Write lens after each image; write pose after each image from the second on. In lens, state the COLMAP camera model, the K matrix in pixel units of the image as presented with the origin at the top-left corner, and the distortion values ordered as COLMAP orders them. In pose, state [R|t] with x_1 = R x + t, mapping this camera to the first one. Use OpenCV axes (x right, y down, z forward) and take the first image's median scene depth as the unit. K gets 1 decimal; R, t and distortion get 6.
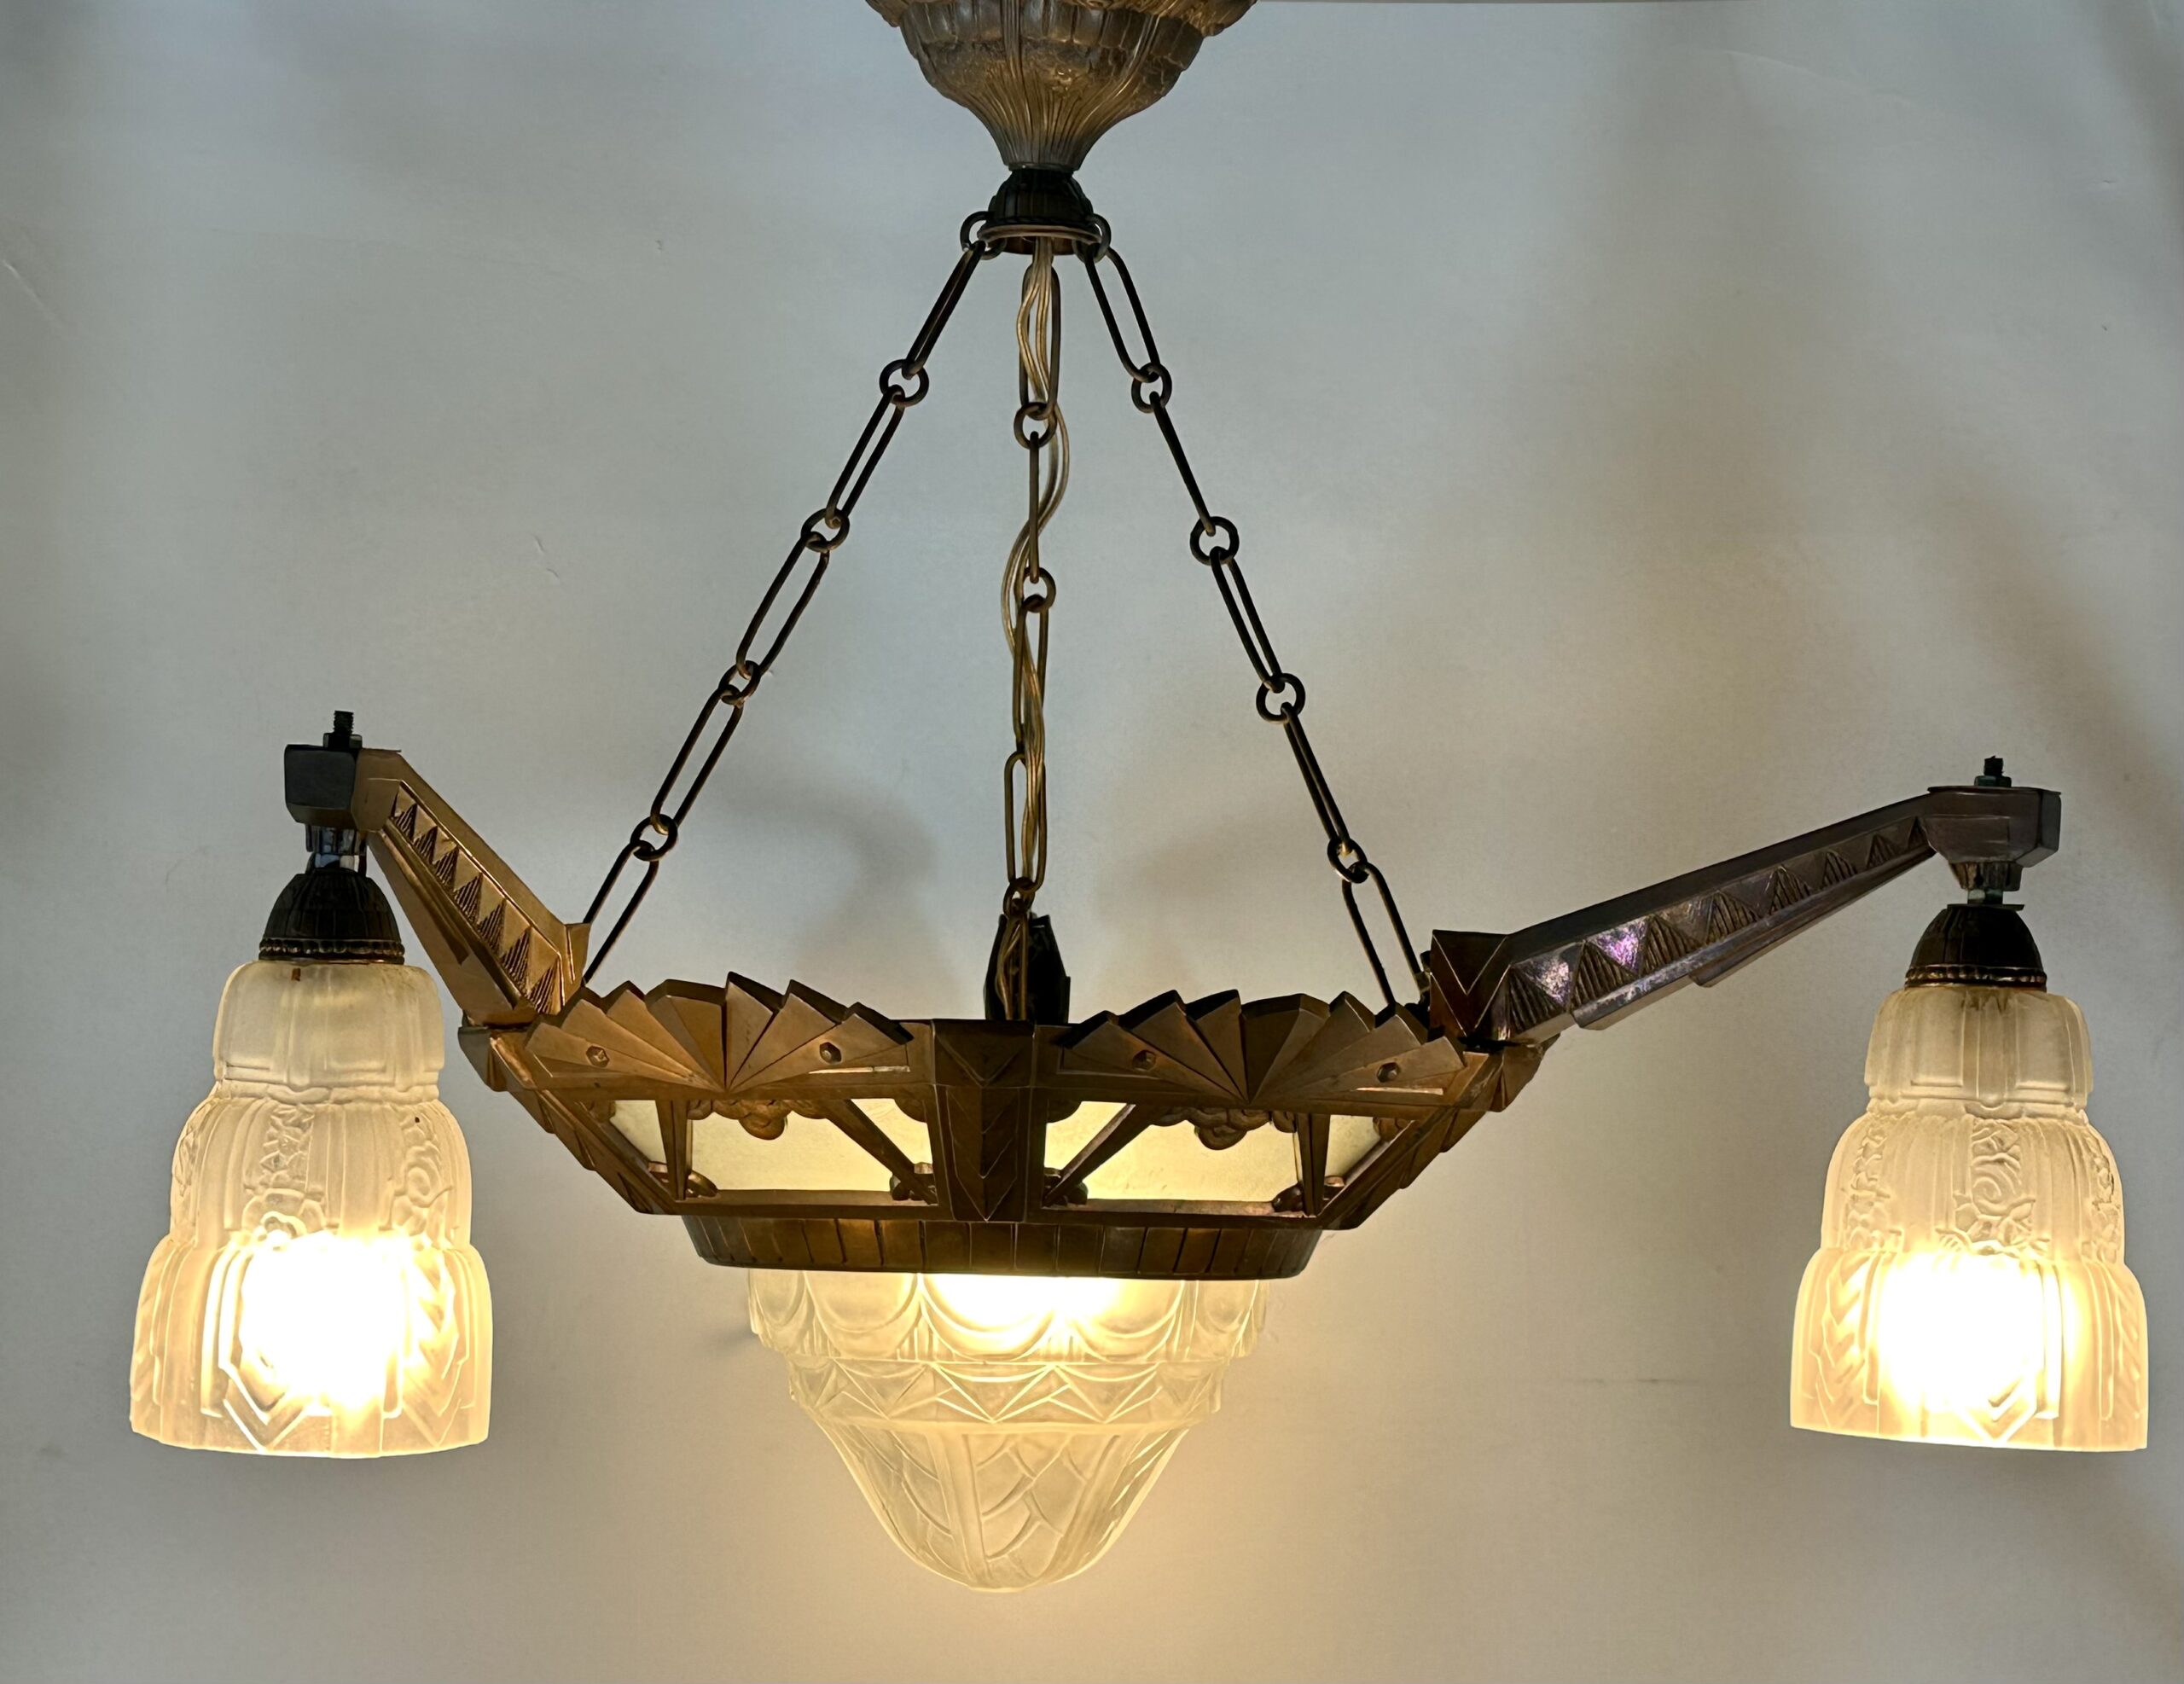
lens RADIAL K [[3683.9, 0, 1007.0], [0, 3683.9, 934.8], [0, 0, 1]] dist [0.053018, 0.065702]
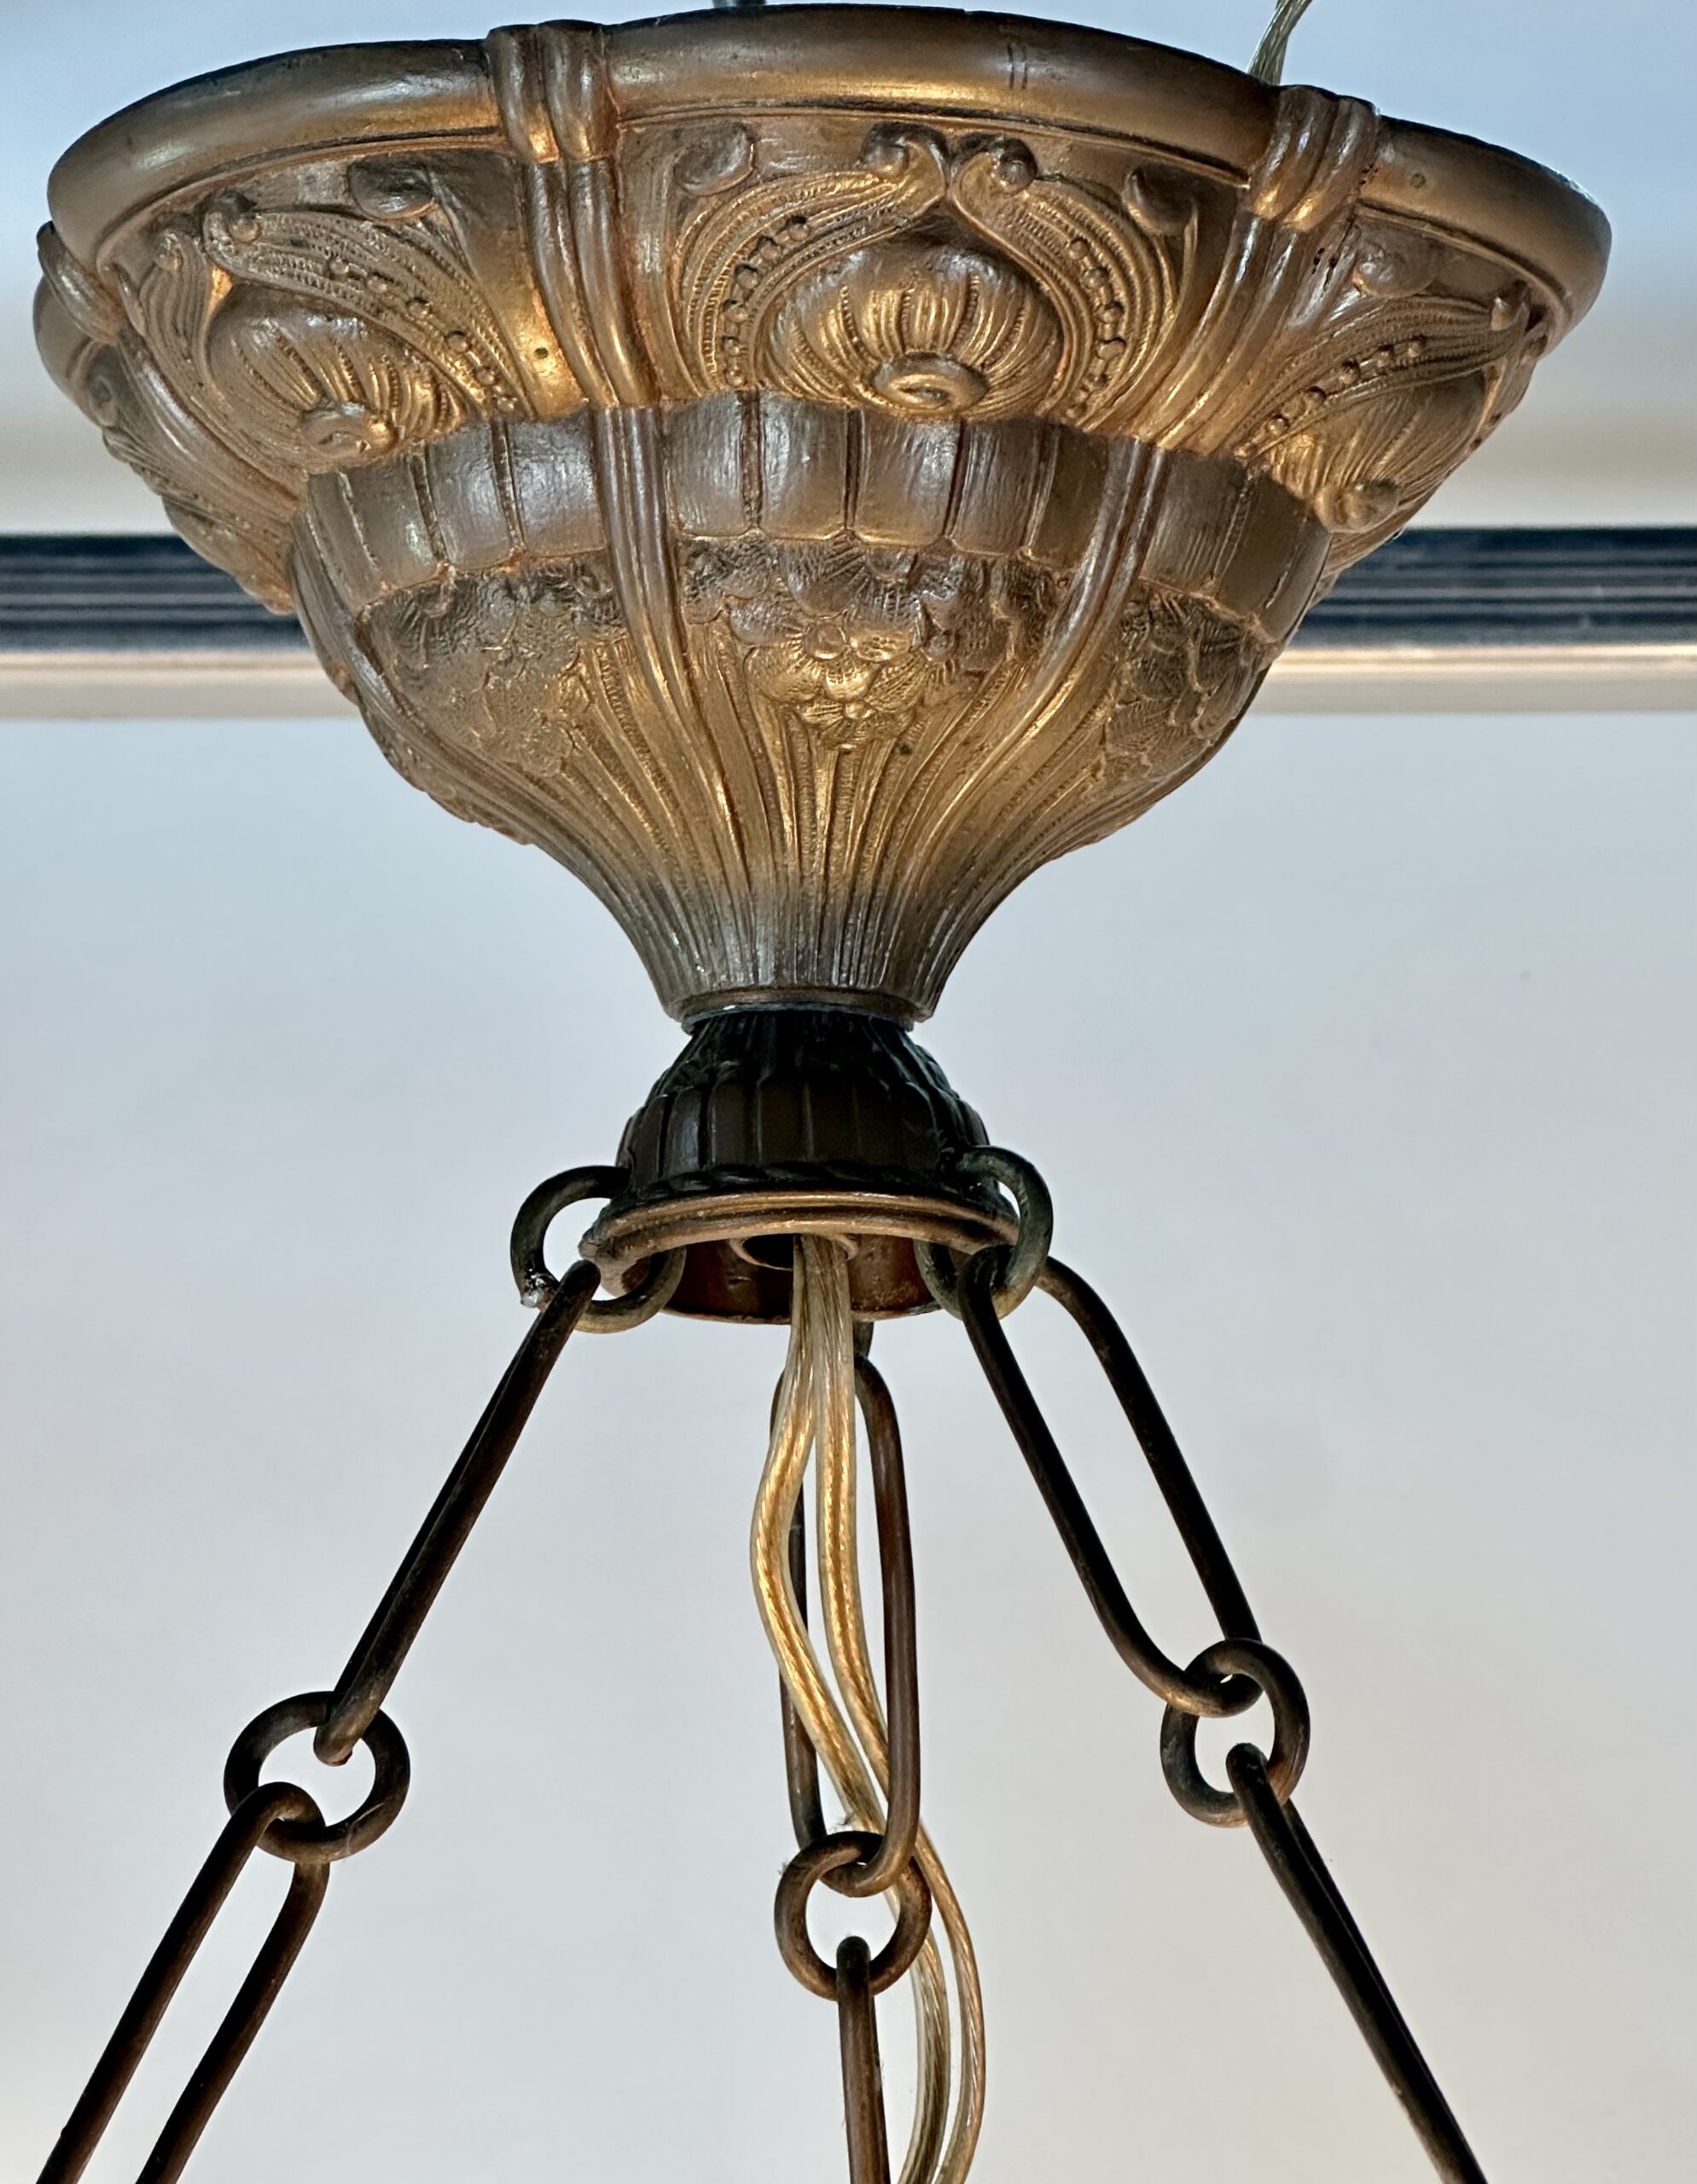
lens RADIAL K [[6548.5, 0, 848.5], [0, 6548.5, 1092.0], [0, 0, 1]] dist [-0.547487, -0.253244]
pose [[0.996593, -0.074943, -0.034431, 0.030646], [0.062518, 0.958754, -0.277276, -0.063239], [0.053791, 0.274179, 0.960173, 0.527427]]
